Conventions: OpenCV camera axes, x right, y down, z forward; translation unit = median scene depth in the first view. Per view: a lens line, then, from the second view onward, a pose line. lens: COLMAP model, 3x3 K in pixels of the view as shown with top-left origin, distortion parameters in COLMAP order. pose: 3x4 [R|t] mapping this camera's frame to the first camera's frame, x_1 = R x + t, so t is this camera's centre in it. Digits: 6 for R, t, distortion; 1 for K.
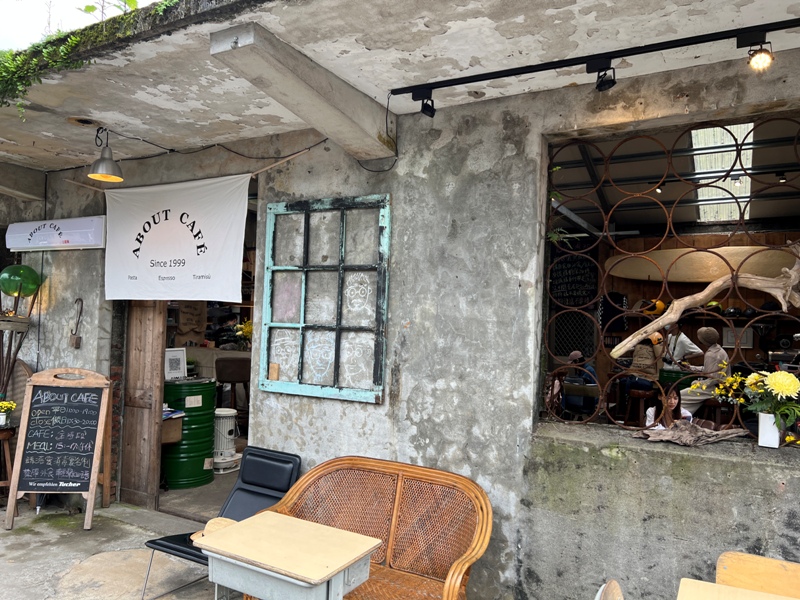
lens RADIAL K [[597.5, 0, 397.5], [0, 597.5, 307.5], [0, 0, 1]] dist [0.071982, -0.088664]
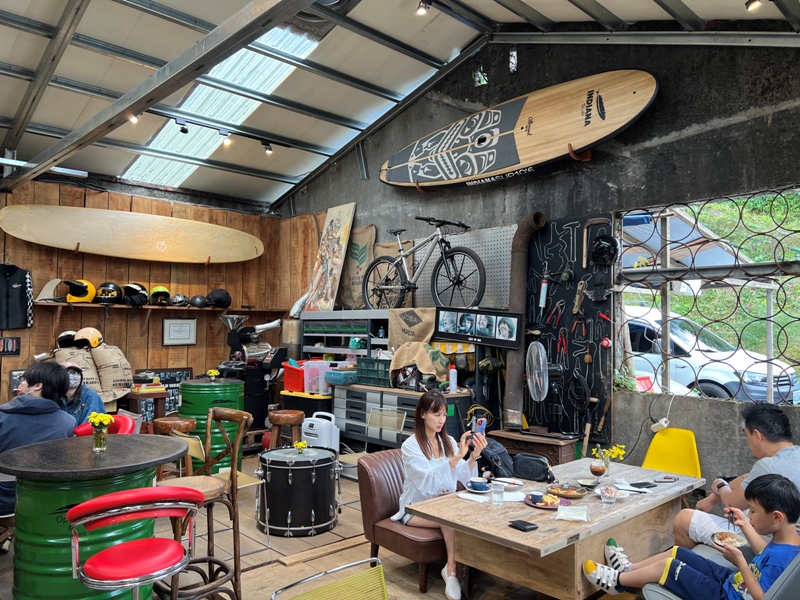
lens RADIAL K [[597.5, 0, 400.8], [0, 597.5, 305.3], [0, 0, 1]] dist [0.071982, -0.088664]
pose [[0.284781, 0.004556, 0.958582, -0.304874], [-0.023018, 0.999733, 0.002087, 0.013950], [-0.958316, -0.022659, 0.284809, 1.198533]]
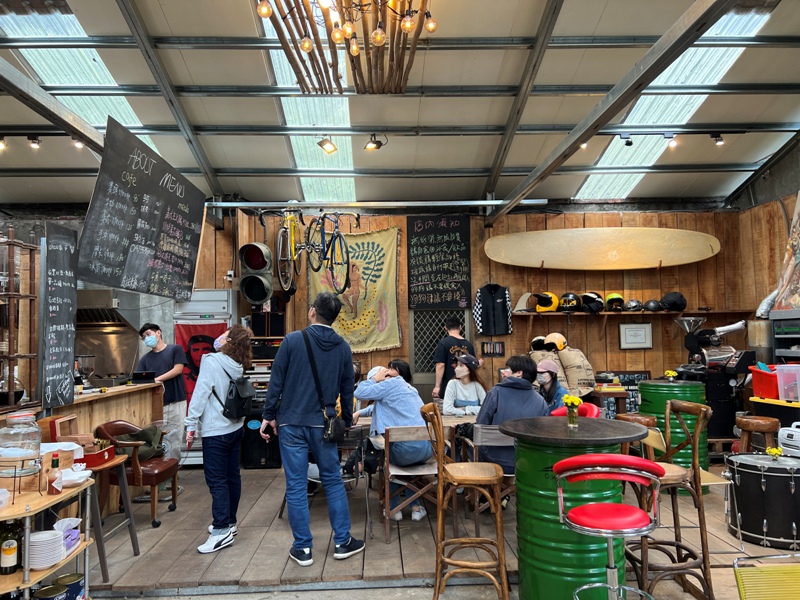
lens RADIAL K [[597.5, 0, 397.3], [0, 597.5, 304.7], [0, 0, 1]] dist [0.071982, -0.088664]
pose [[0.849343, -0.014751, 0.527635, -0.382209], [0.029345, 0.999383, -0.019298, 0.031276], [-0.527025, 0.031874, 0.849252, 1.137140]]
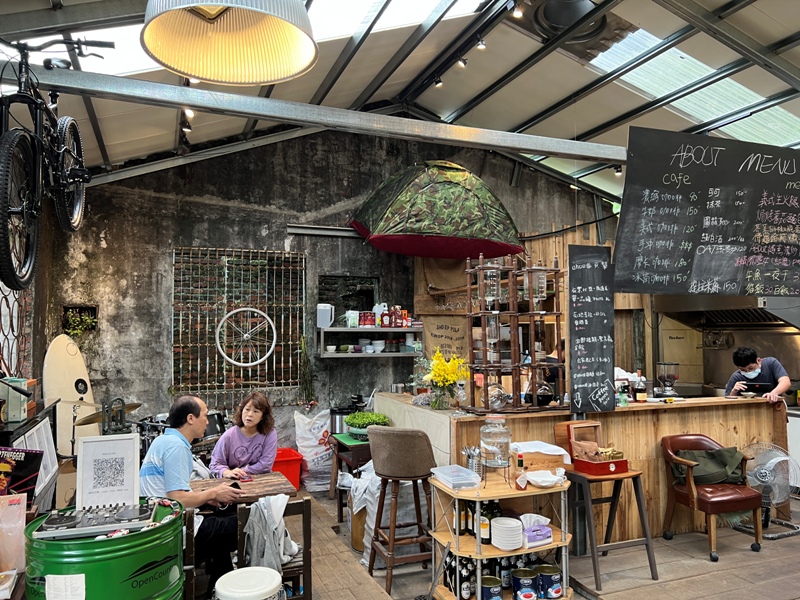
lens RADIAL K [[597.5, 0, 394.1], [0, 597.5, 302.9], [0, 0, 1]] dist [0.071982, -0.088664]
pose [[0.775013, -0.066720, -0.628413, 0.112950], [0.045964, 0.997729, -0.049245, 0.002945], [0.630272, 0.009281, 0.776319, 1.223570]]
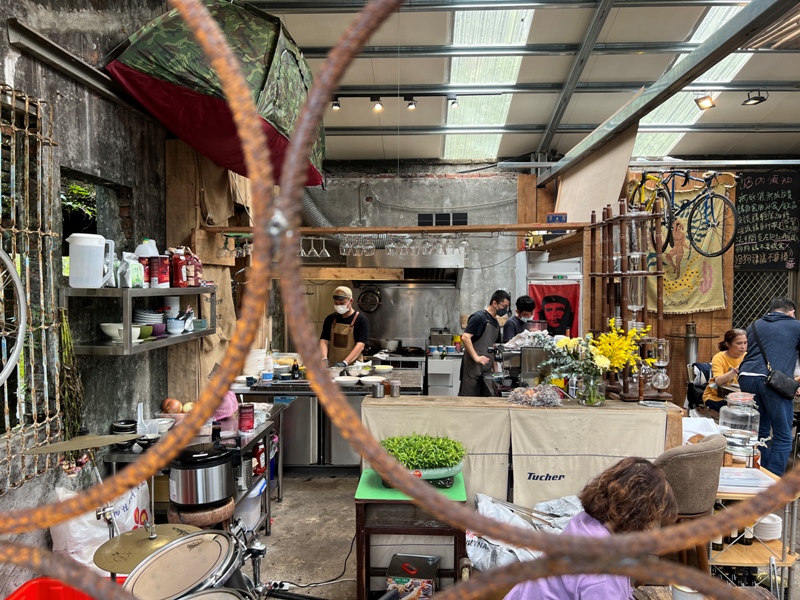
lens RADIAL K [[597.5, 0, 400.5], [0, 597.5, 302.5], [0, 0, 1]] dist [0.071982, -0.088664]
pose [[0.887138, -0.049521, 0.458841, -1.179414], [0.016112, 0.996944, 0.076443, -0.054507], [-0.461224, -0.060423, 0.885224, 1.568599]]
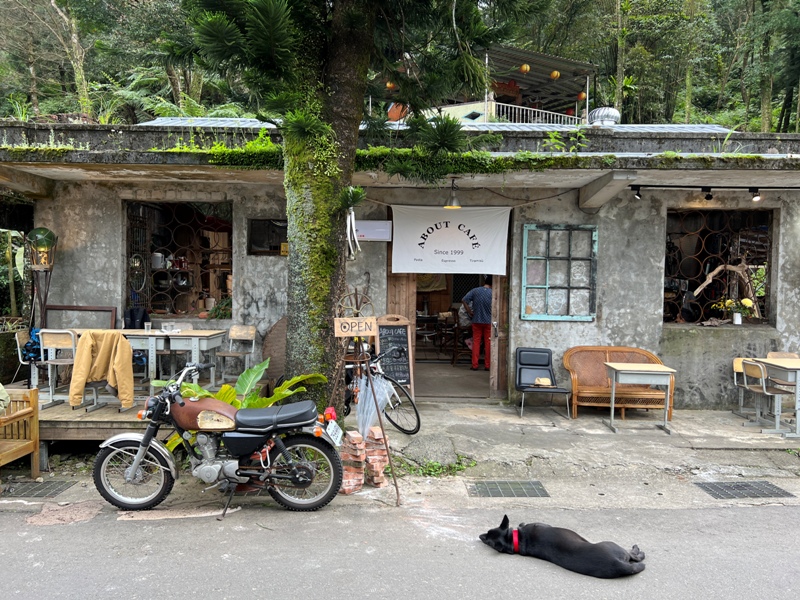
lens RADIAL K [[597.5, 0, 399.7], [0, 597.5, 302.5], [0, 0, 1]] dist [0.071982, -0.088664]
pose [[0.871497, -0.035124, 0.489141, -1.572516], [0.000103, 0.997445, 0.071442, -0.060332], [-0.490401, -0.062211, 0.869274, -0.520446]]
